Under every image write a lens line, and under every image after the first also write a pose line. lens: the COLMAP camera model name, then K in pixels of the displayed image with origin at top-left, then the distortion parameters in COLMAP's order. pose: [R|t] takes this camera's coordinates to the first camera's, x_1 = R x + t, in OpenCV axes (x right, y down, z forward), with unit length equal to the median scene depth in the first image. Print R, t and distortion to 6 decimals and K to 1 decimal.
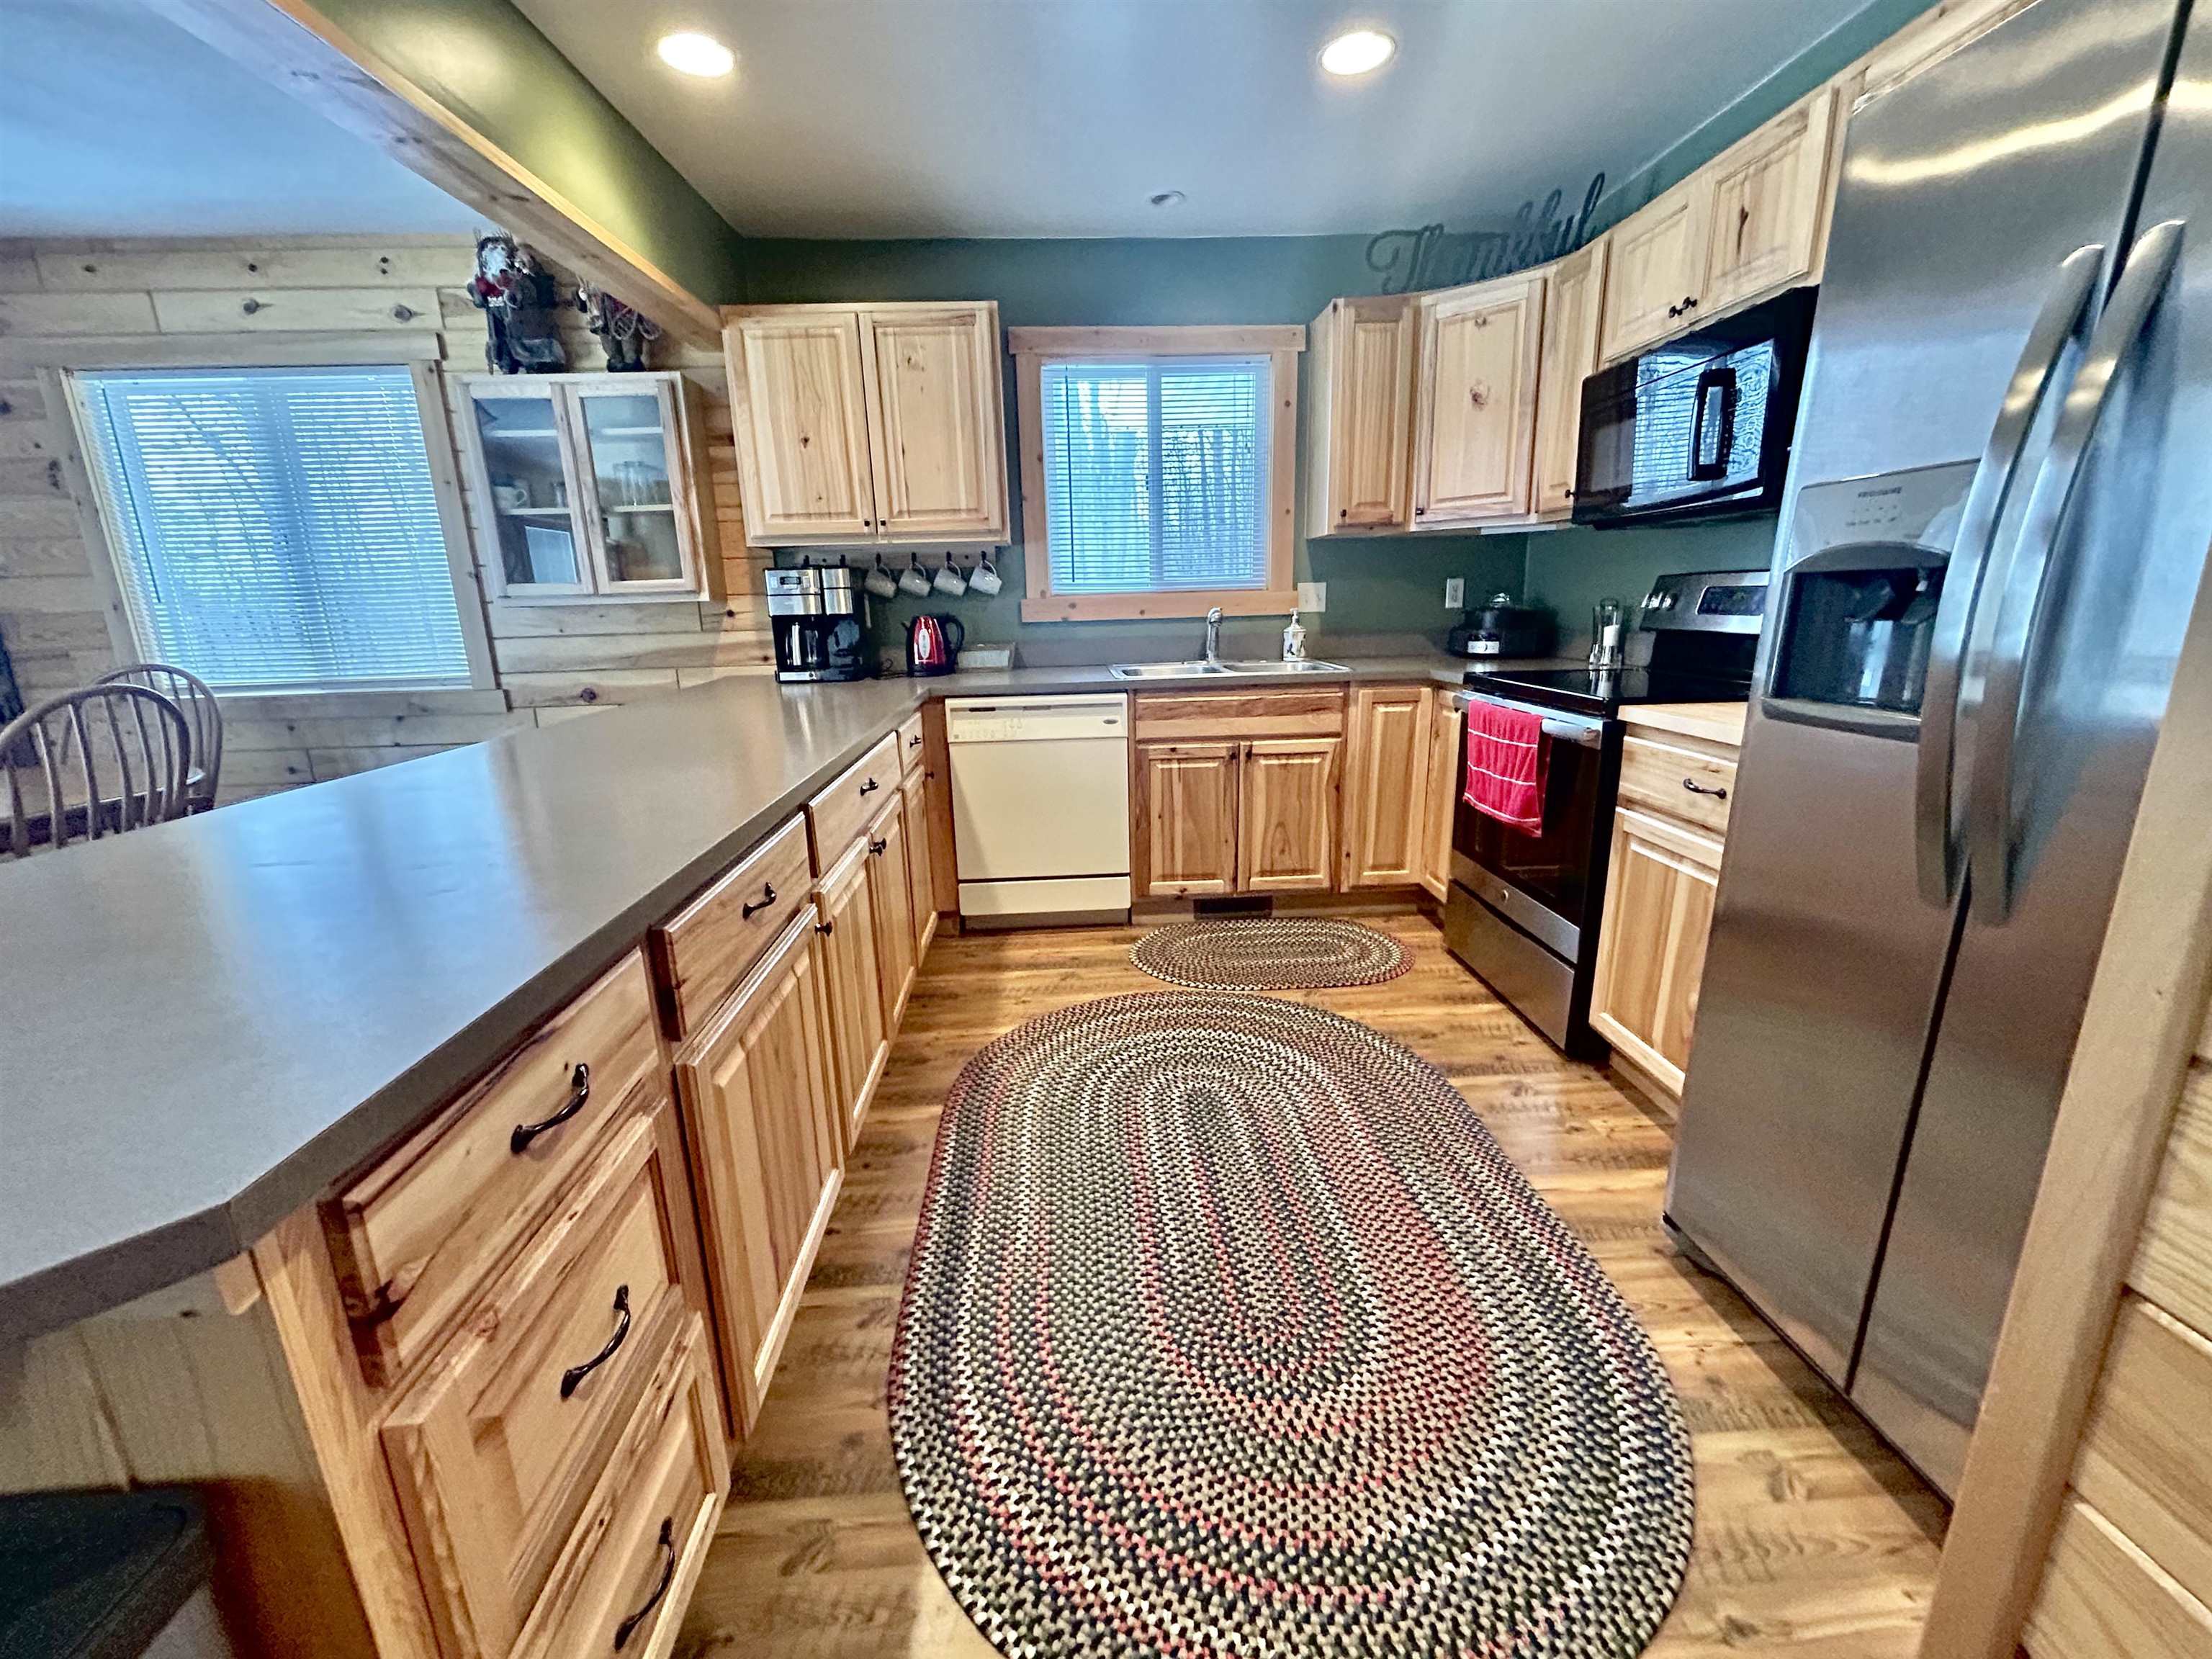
lens RADIAL K [[897.9, 0, 1104.1], [0, 897.9, 828.1], [0, 0, 1]] dist [0.000645, 0.001438]
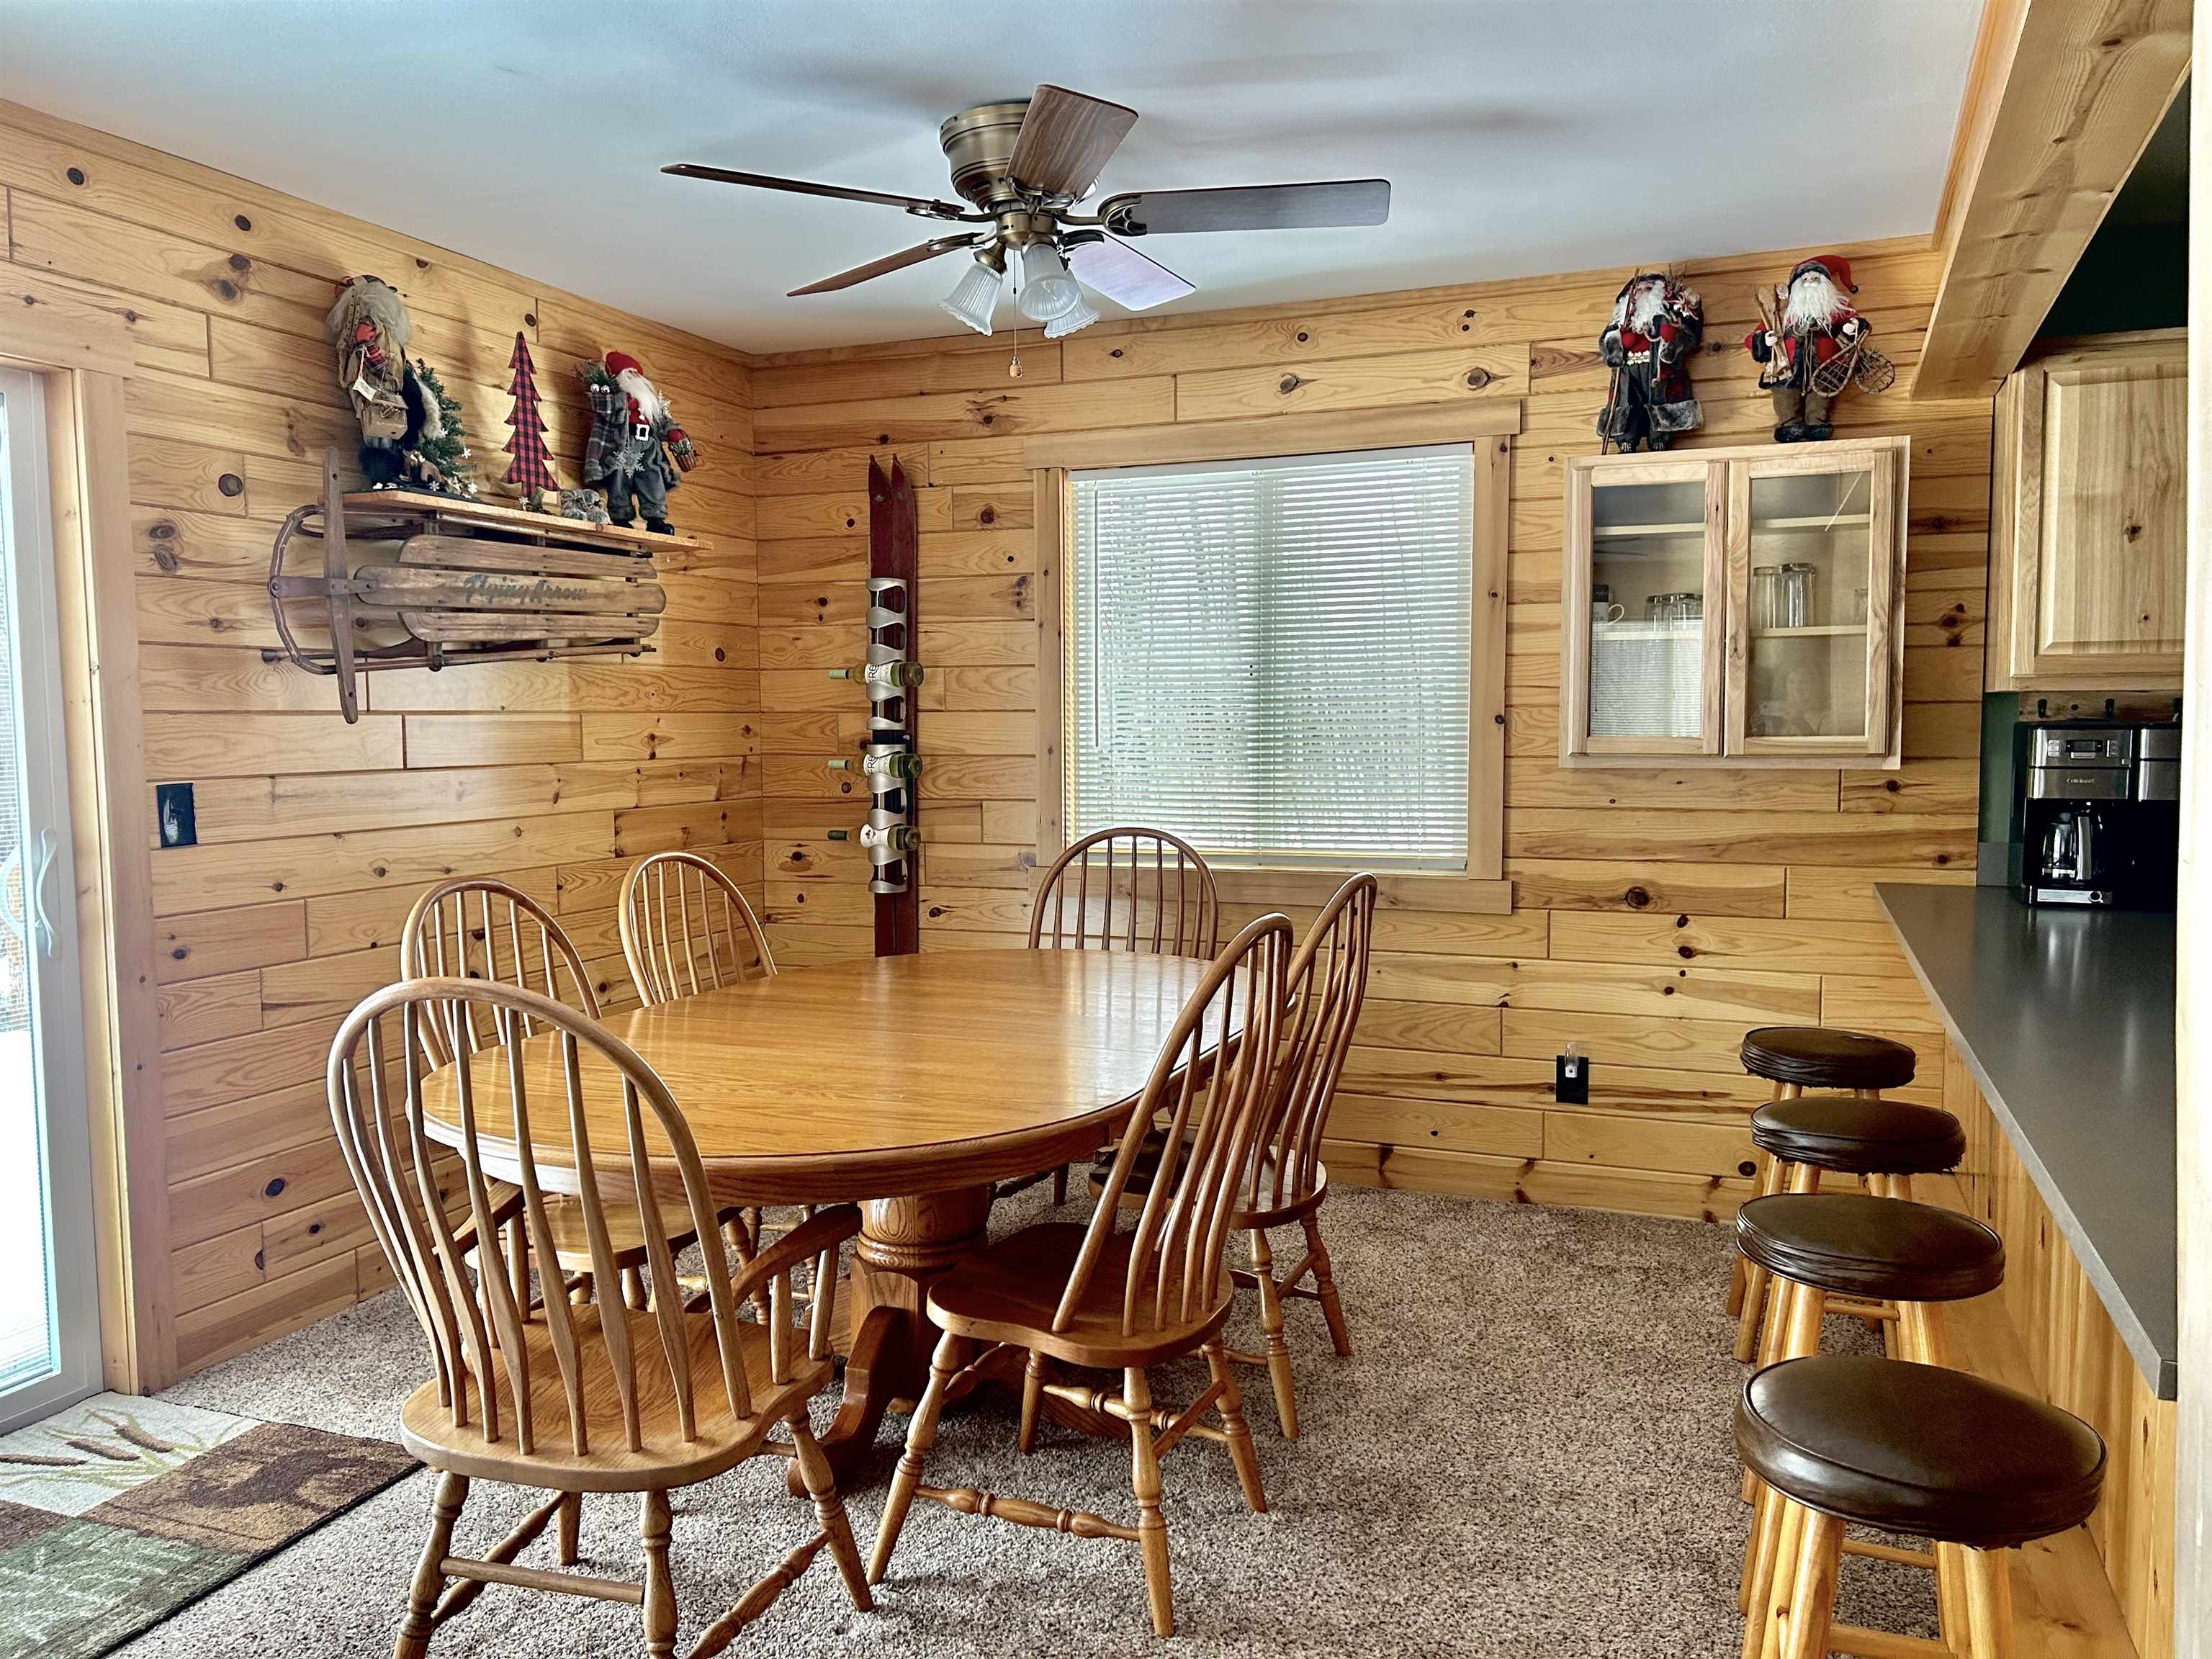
lens RADIAL K [[1673.7, 0, 1111.6], [0, 1673.7, 836.0], [0, 0, 1]] dist [0.071693, -0.059483]
pose [[0.912568, 0.051309, -0.405693, -0.487013], [-0.118913, 0.982521, -0.143220, 0.037265], [0.391253, 0.178940, 0.902719, -0.321884]]
